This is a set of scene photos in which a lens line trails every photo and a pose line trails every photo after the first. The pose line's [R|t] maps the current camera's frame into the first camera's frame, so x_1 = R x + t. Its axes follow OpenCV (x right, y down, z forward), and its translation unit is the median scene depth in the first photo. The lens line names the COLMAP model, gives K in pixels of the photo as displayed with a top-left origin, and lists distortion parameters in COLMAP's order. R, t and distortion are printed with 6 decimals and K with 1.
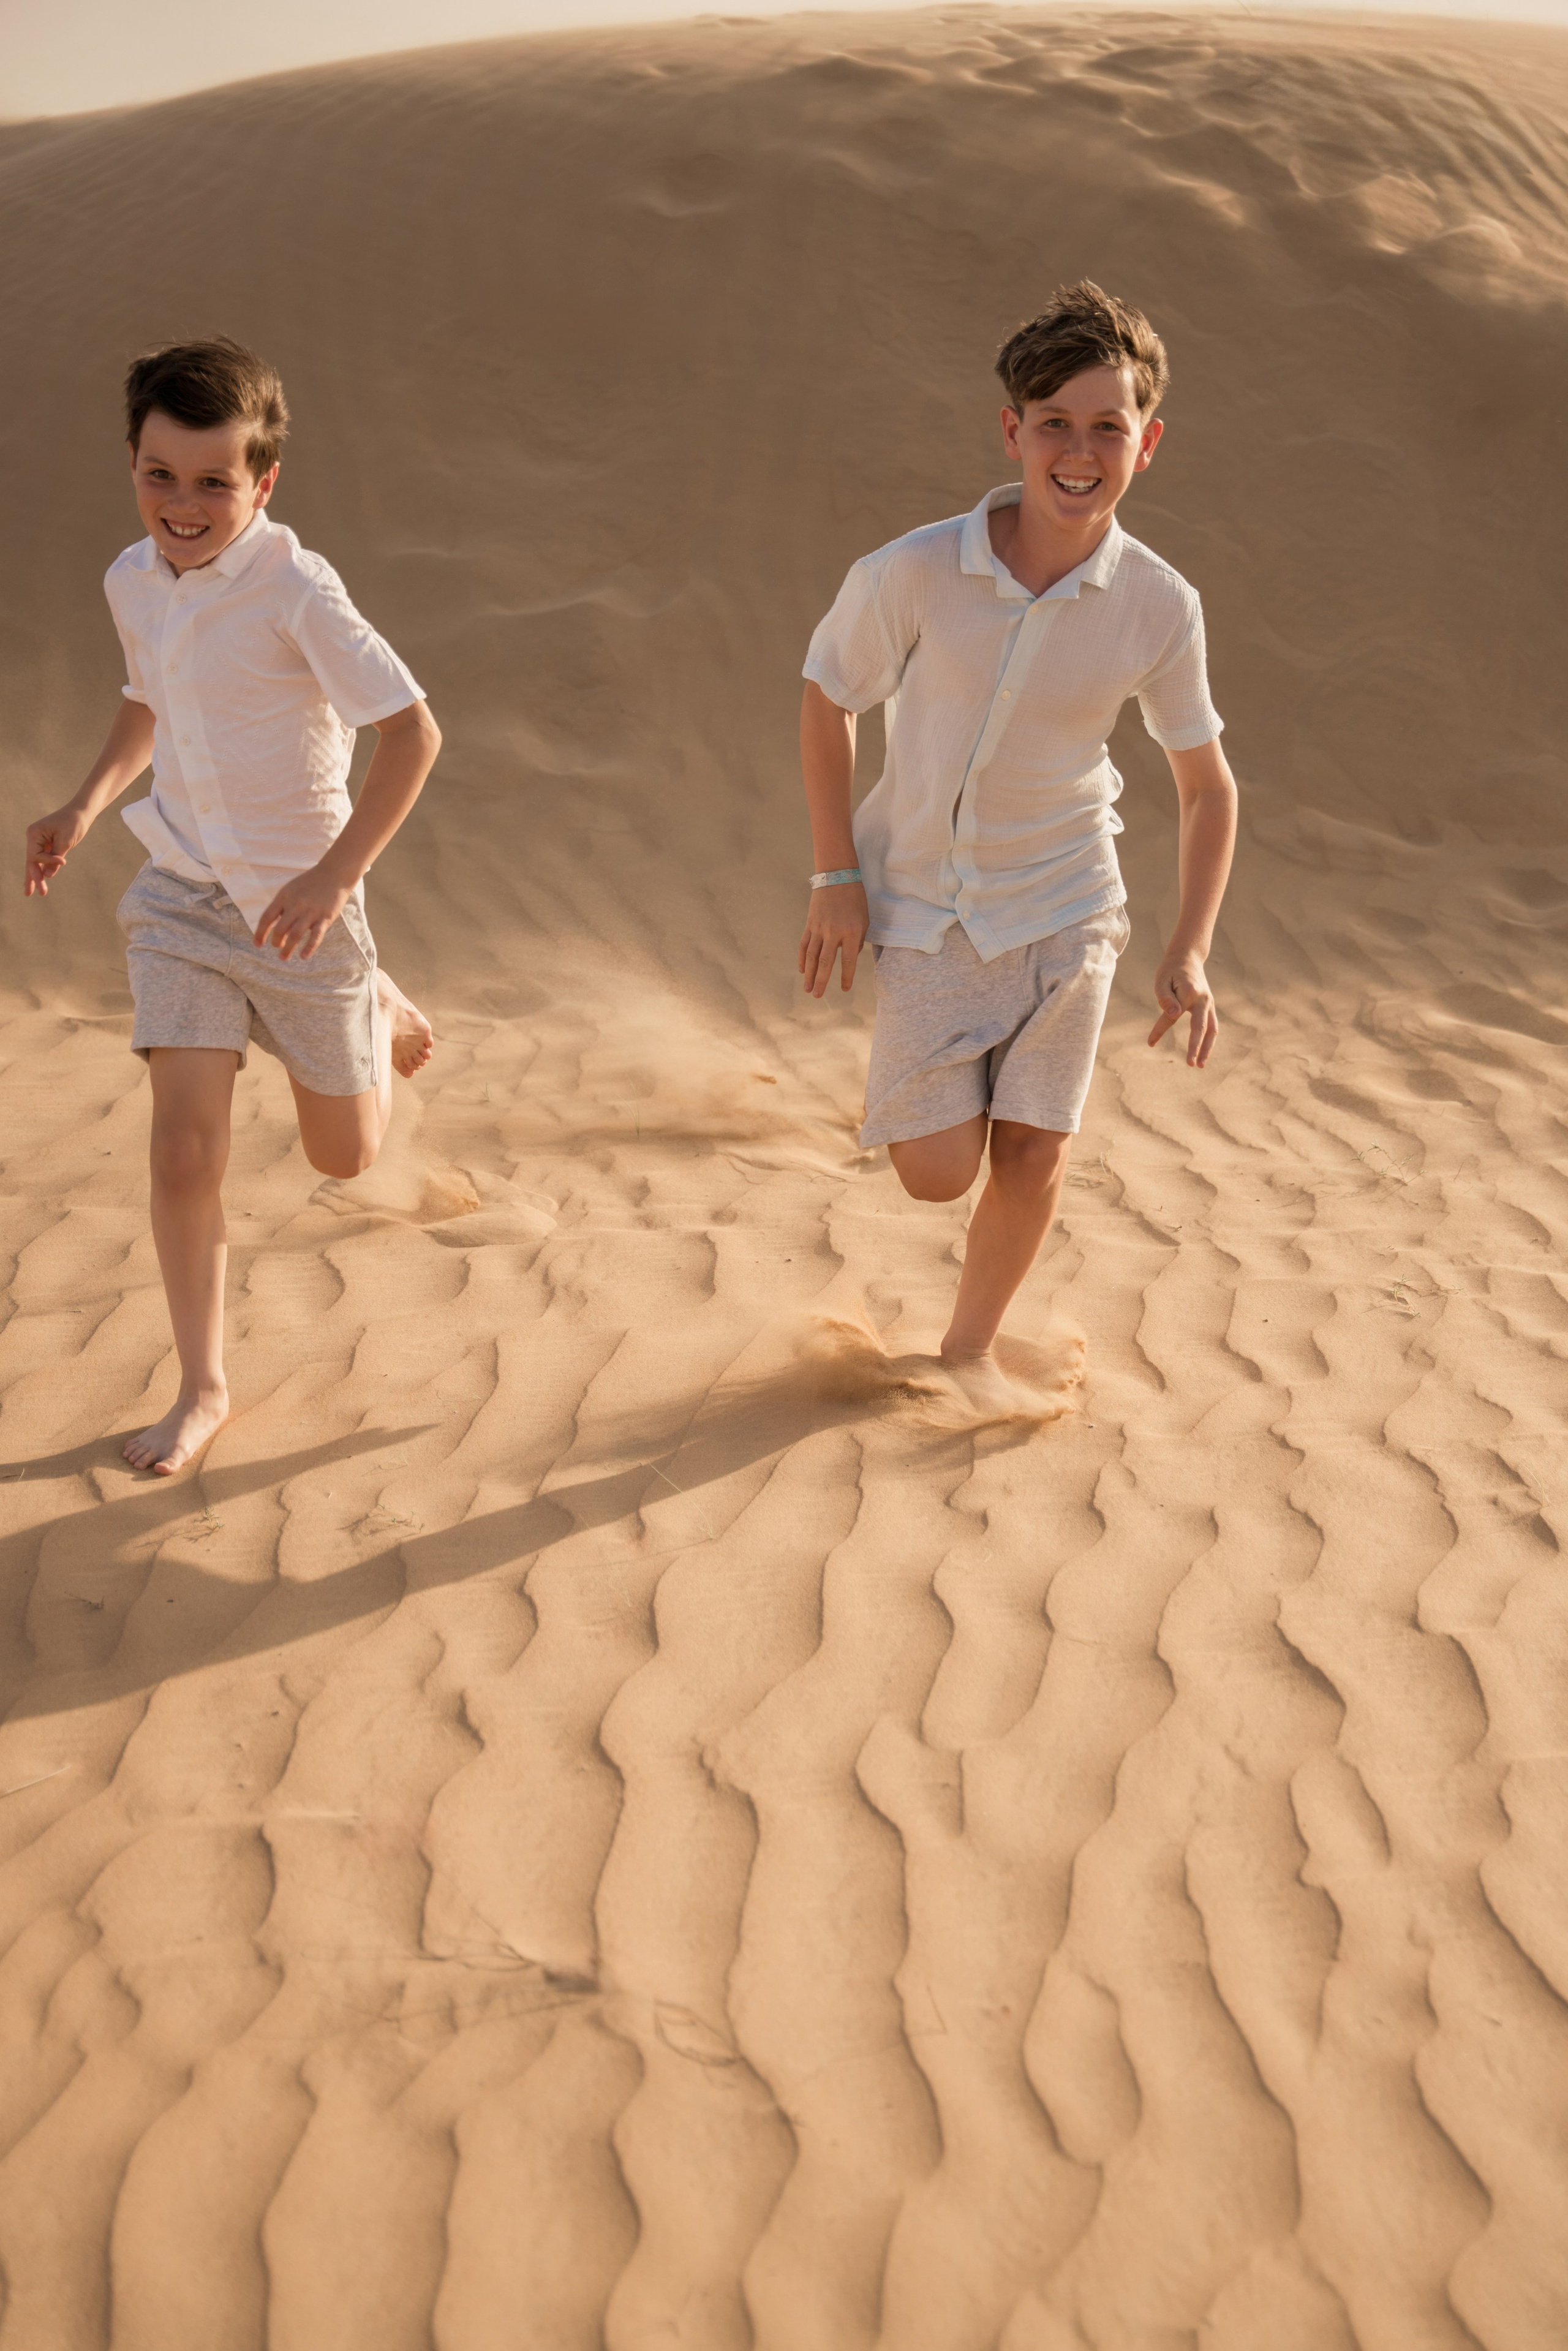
lens RADIAL K [[3589.5, 0, 784.0], [0, 3589.5, 1175.5], [0, 0, 1]] dist [0.201157, 0.130205]
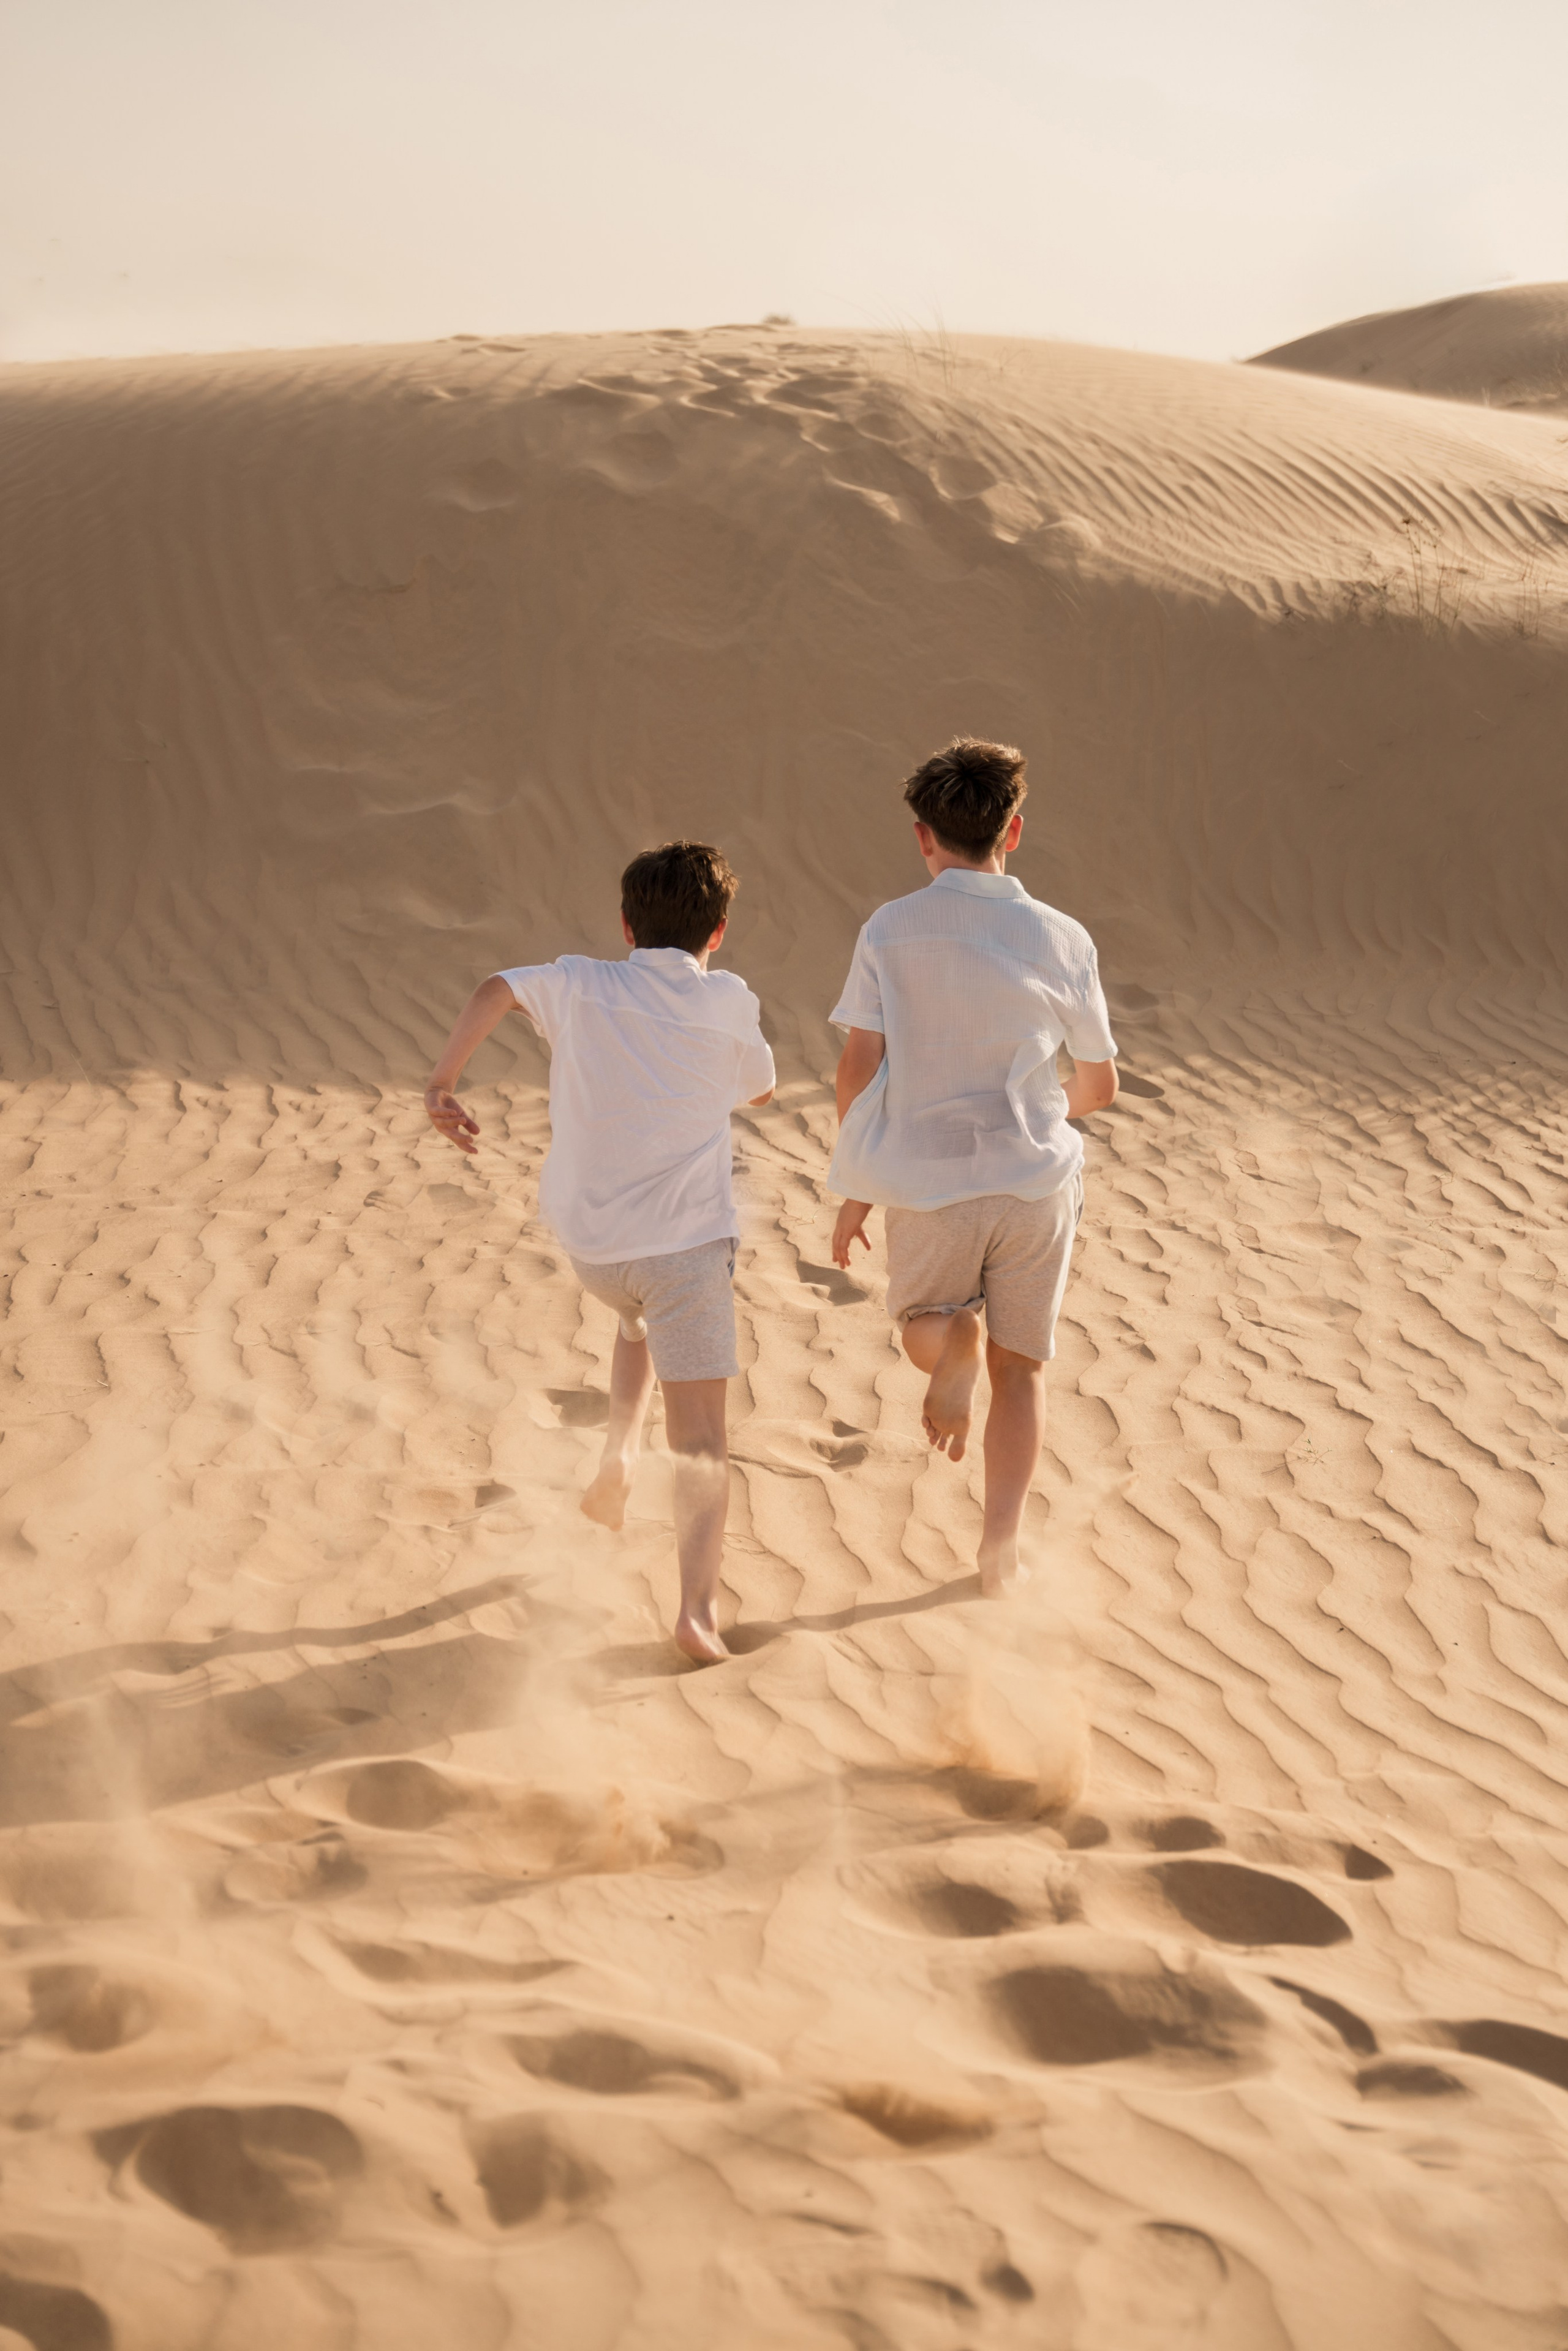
lens RADIAL K [[3655.5, 0, 784.0], [0, 3655.5, 1175.5], [0, 0, 1]] dist [0.107221, 0.090598]
pose [[0.993870, -0.023738, 0.107980, -0.094070], [0.028207, 0.998799, -0.040053, 0.048514], [-0.106899, 0.042853, 0.993346, -0.453363]]
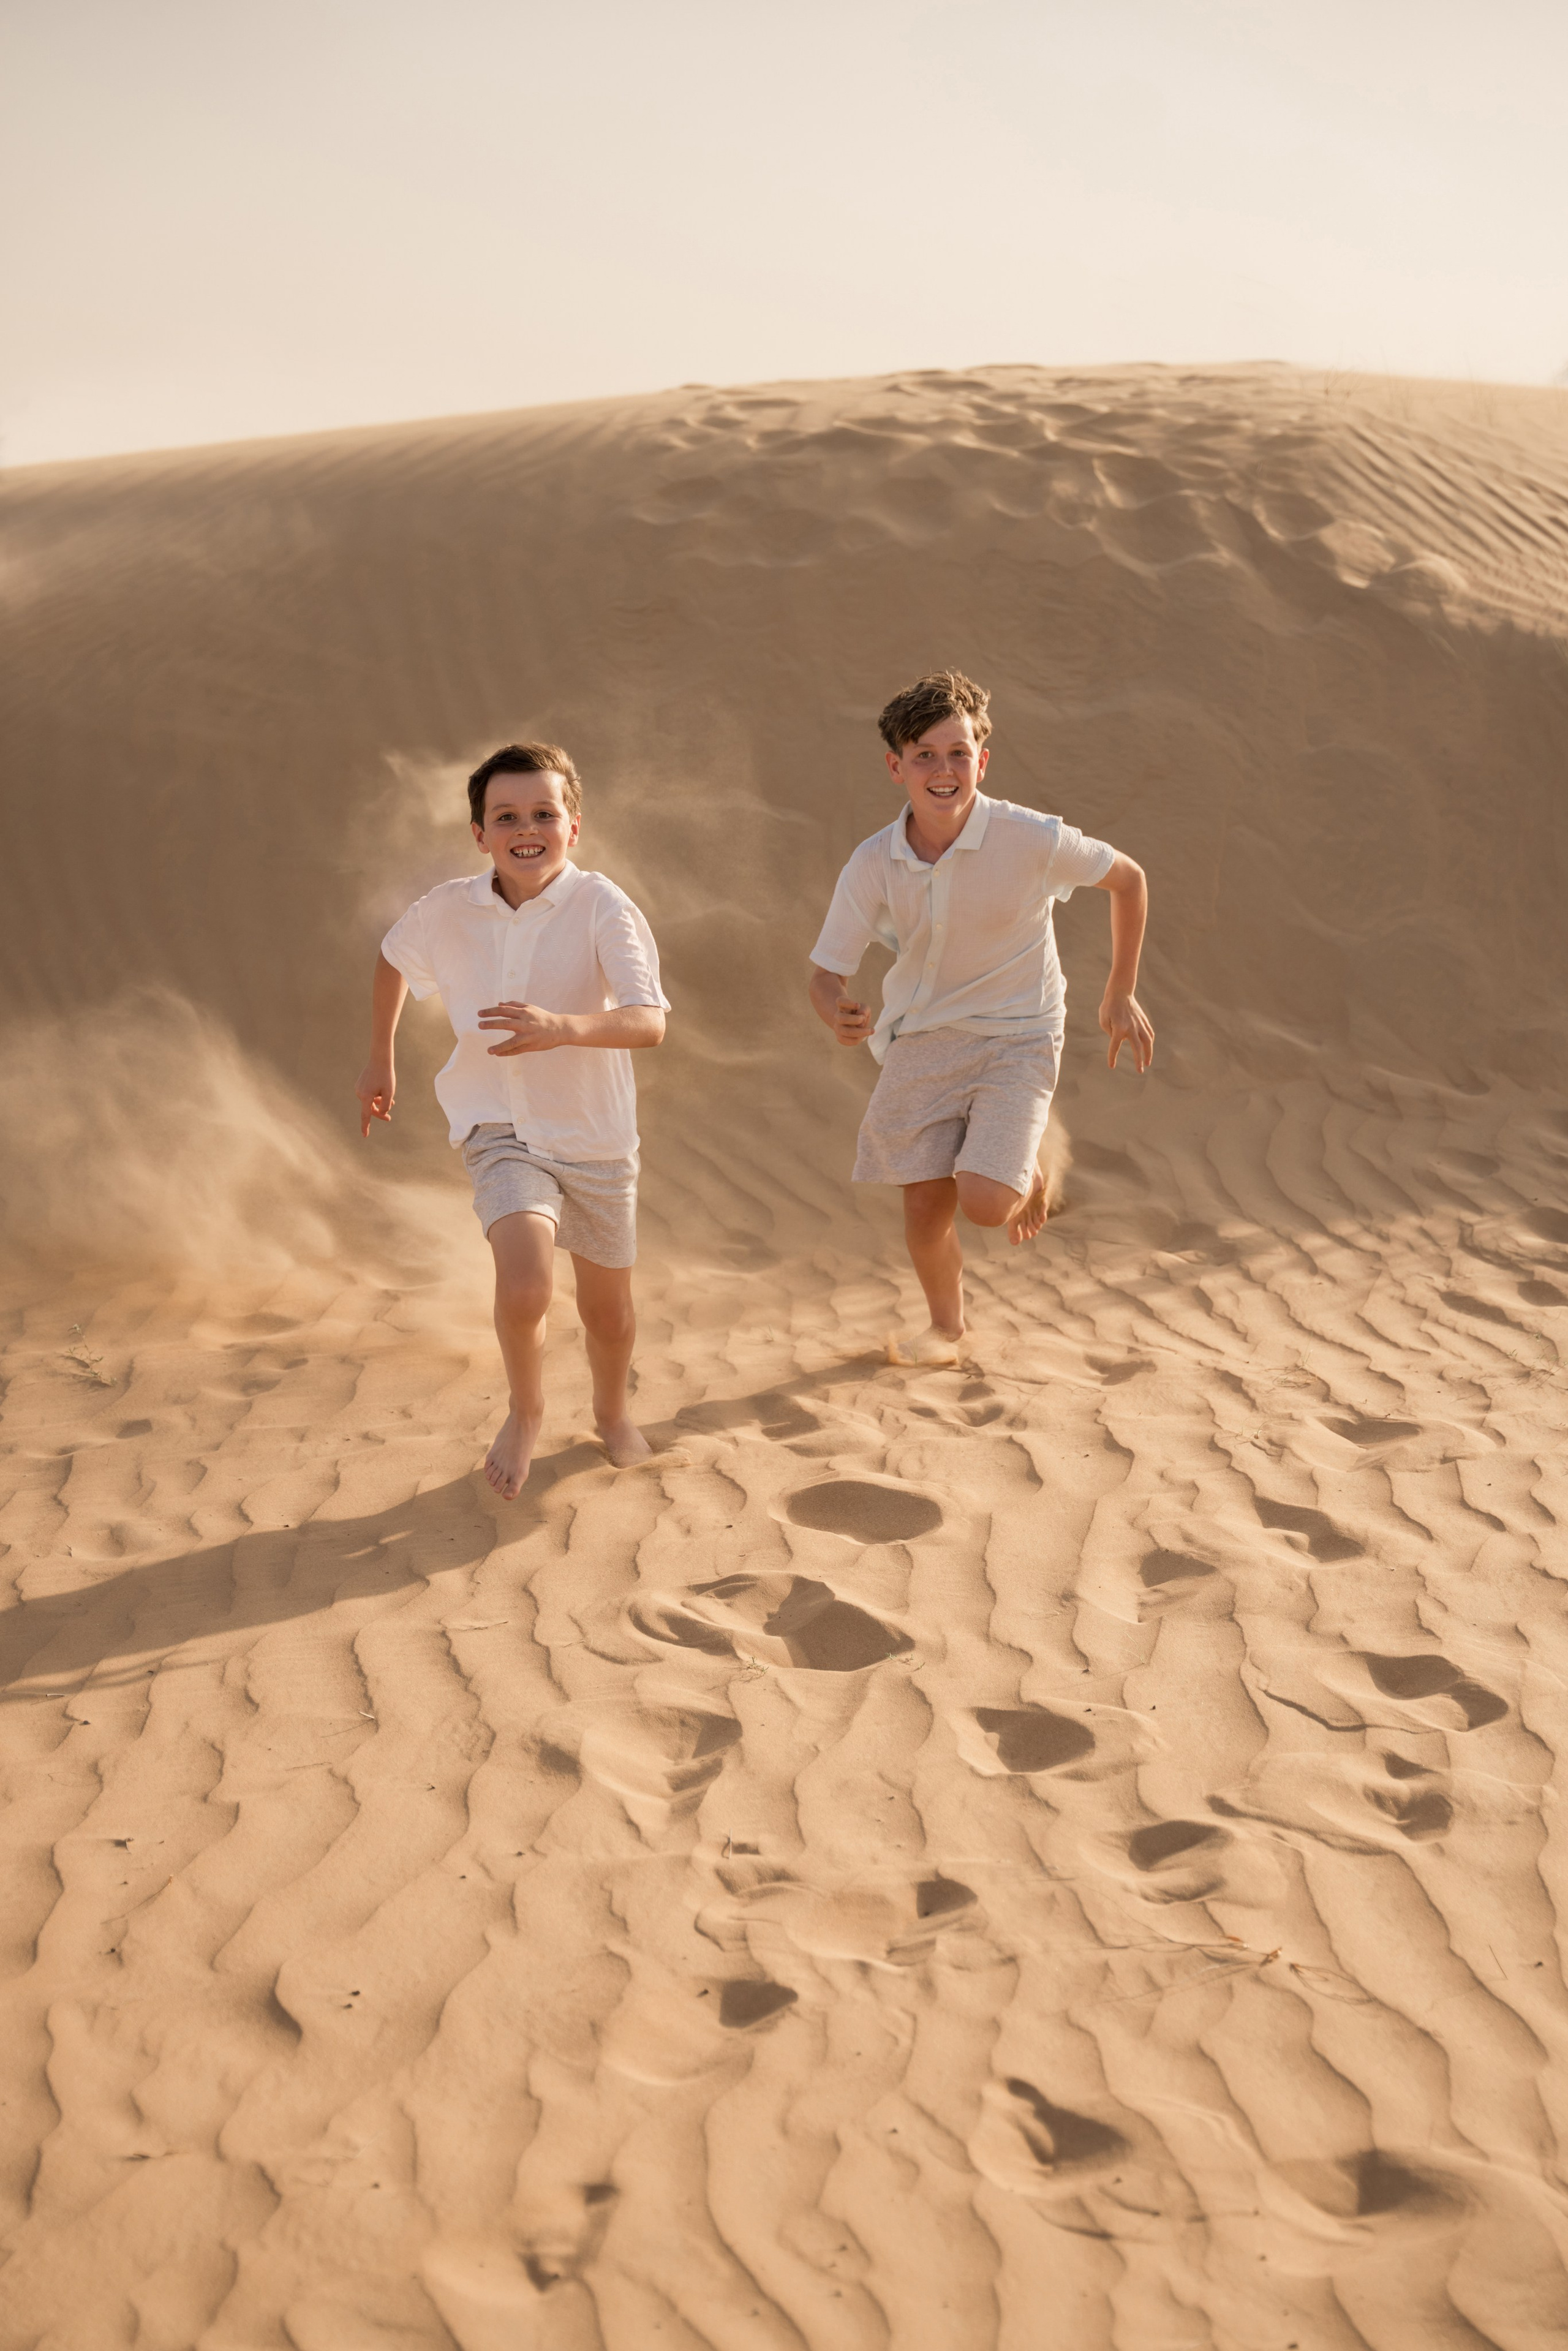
lens RADIAL K [[3655.5, 0, 784.0], [0, 3655.5, 1175.5], [0, 0, 1]] dist [0.107221, 0.090598]
pose [[0.996826, -0.043154, 0.066893, -0.133566], [0.047888, 0.996337, -0.070852, 0.009061], [-0.063590, 0.073831, 0.995241, -0.172810]]
